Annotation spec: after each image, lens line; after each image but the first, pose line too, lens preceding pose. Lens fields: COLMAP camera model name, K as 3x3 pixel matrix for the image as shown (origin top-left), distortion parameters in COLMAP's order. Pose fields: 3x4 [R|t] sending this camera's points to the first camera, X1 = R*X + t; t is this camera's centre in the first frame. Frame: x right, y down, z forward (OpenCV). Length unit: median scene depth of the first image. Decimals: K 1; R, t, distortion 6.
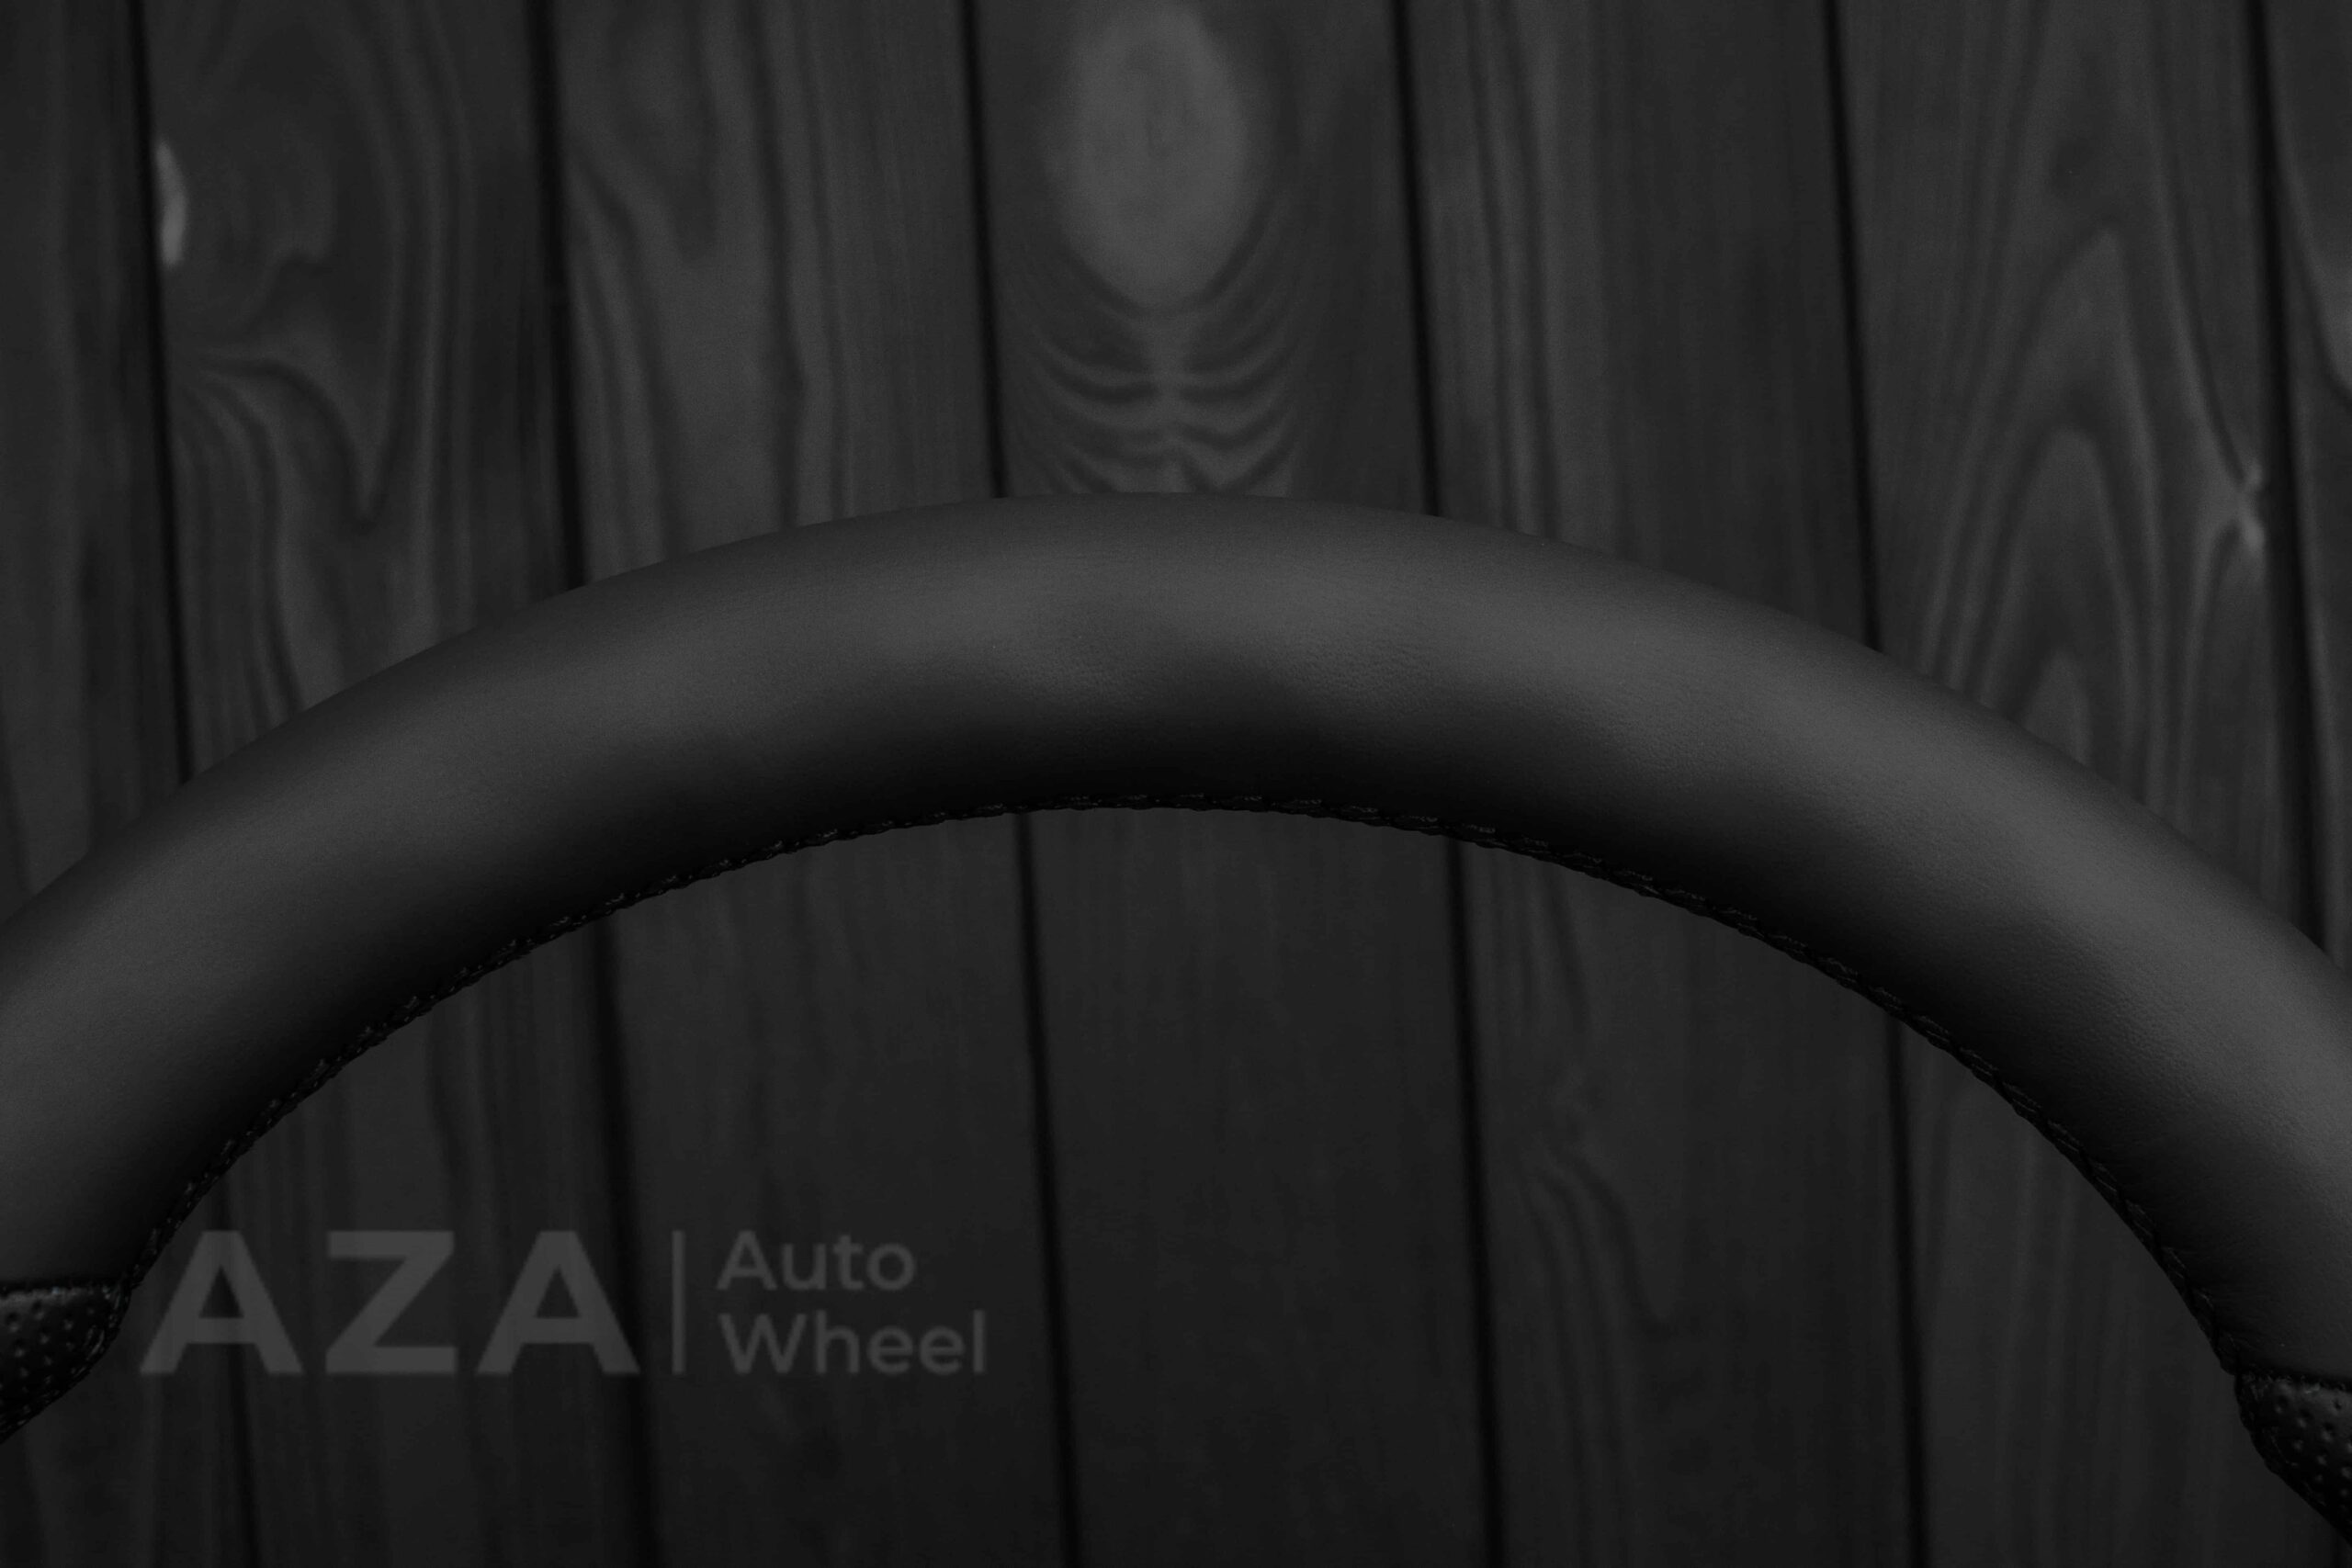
lens RADIAL K [[3573.8, 0, 1176.0], [0, 3573.8, 784.0], [0, 0, 1]] dist [-0.201465, 0.176029]
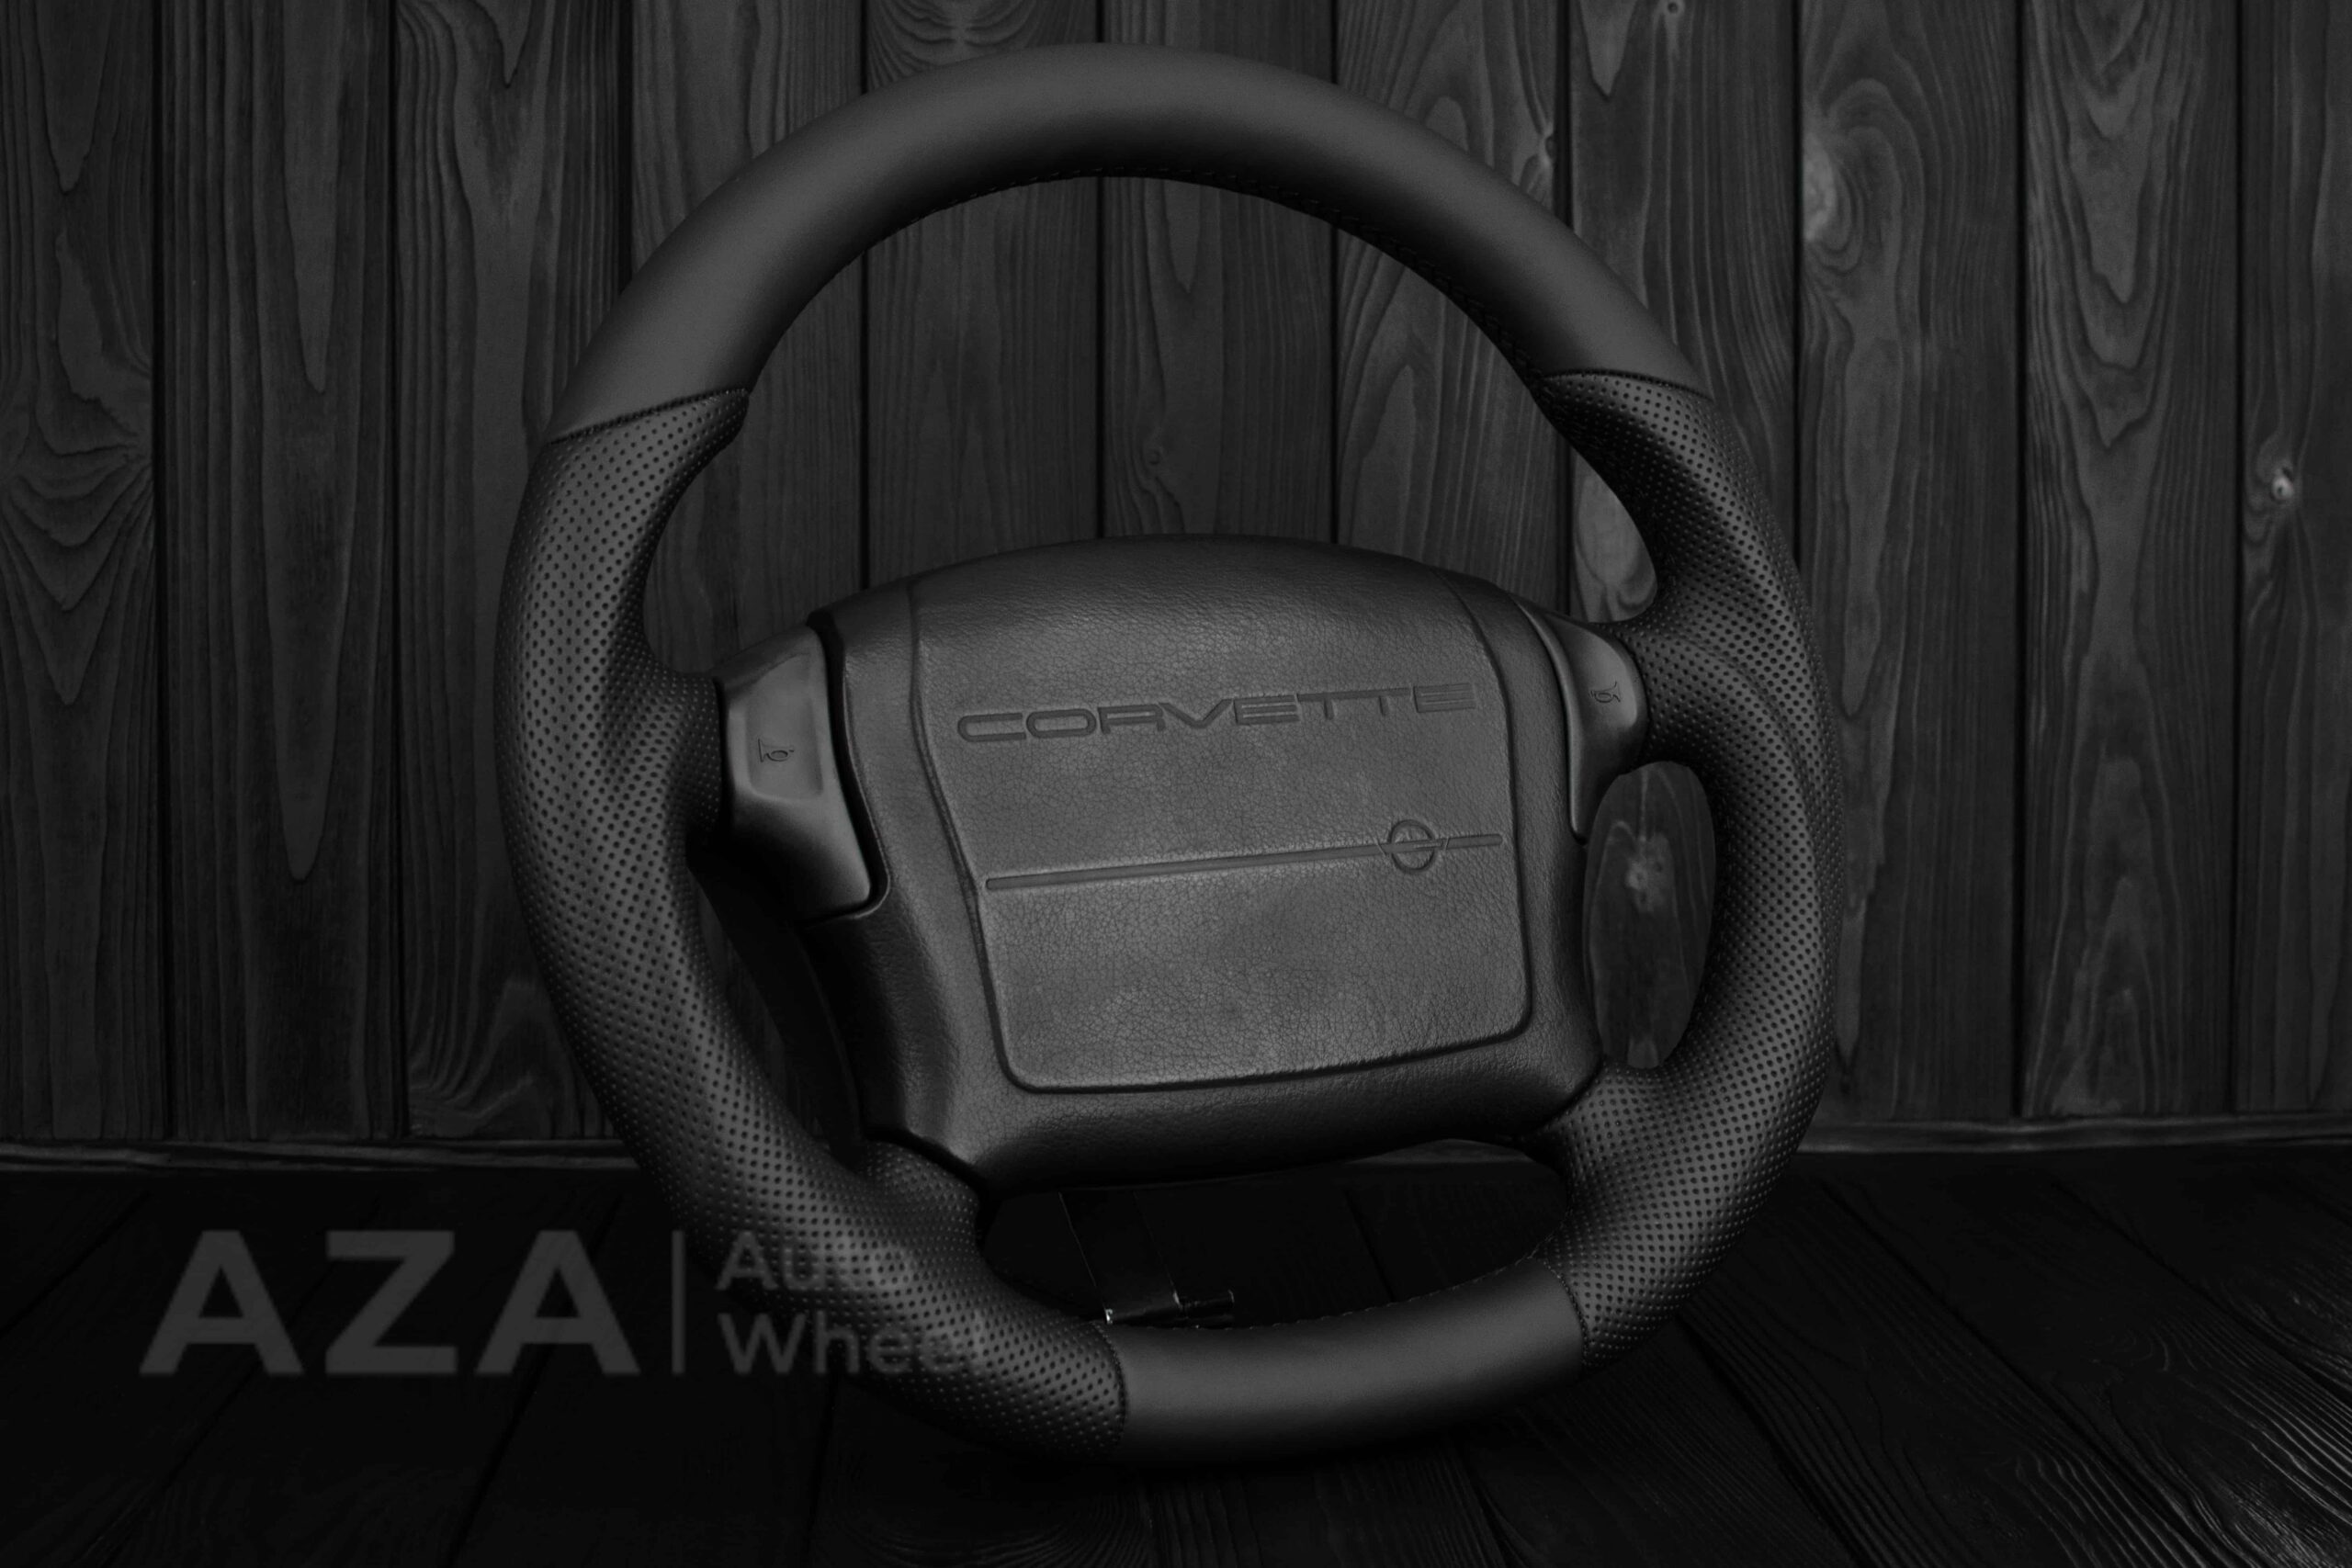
lens RADIAL K [[3573.8, 0, 1176.0], [0, 3573.8, 784.0], [0, 0, 1]] dist [-0.201465, 0.176029]
pose [[0.993185, 0.058467, 0.100821, -0.052863], [-0.060775, 0.997952, 0.019978, 0.226364], [-0.099447, -0.025969, 0.994704, -0.828301]]
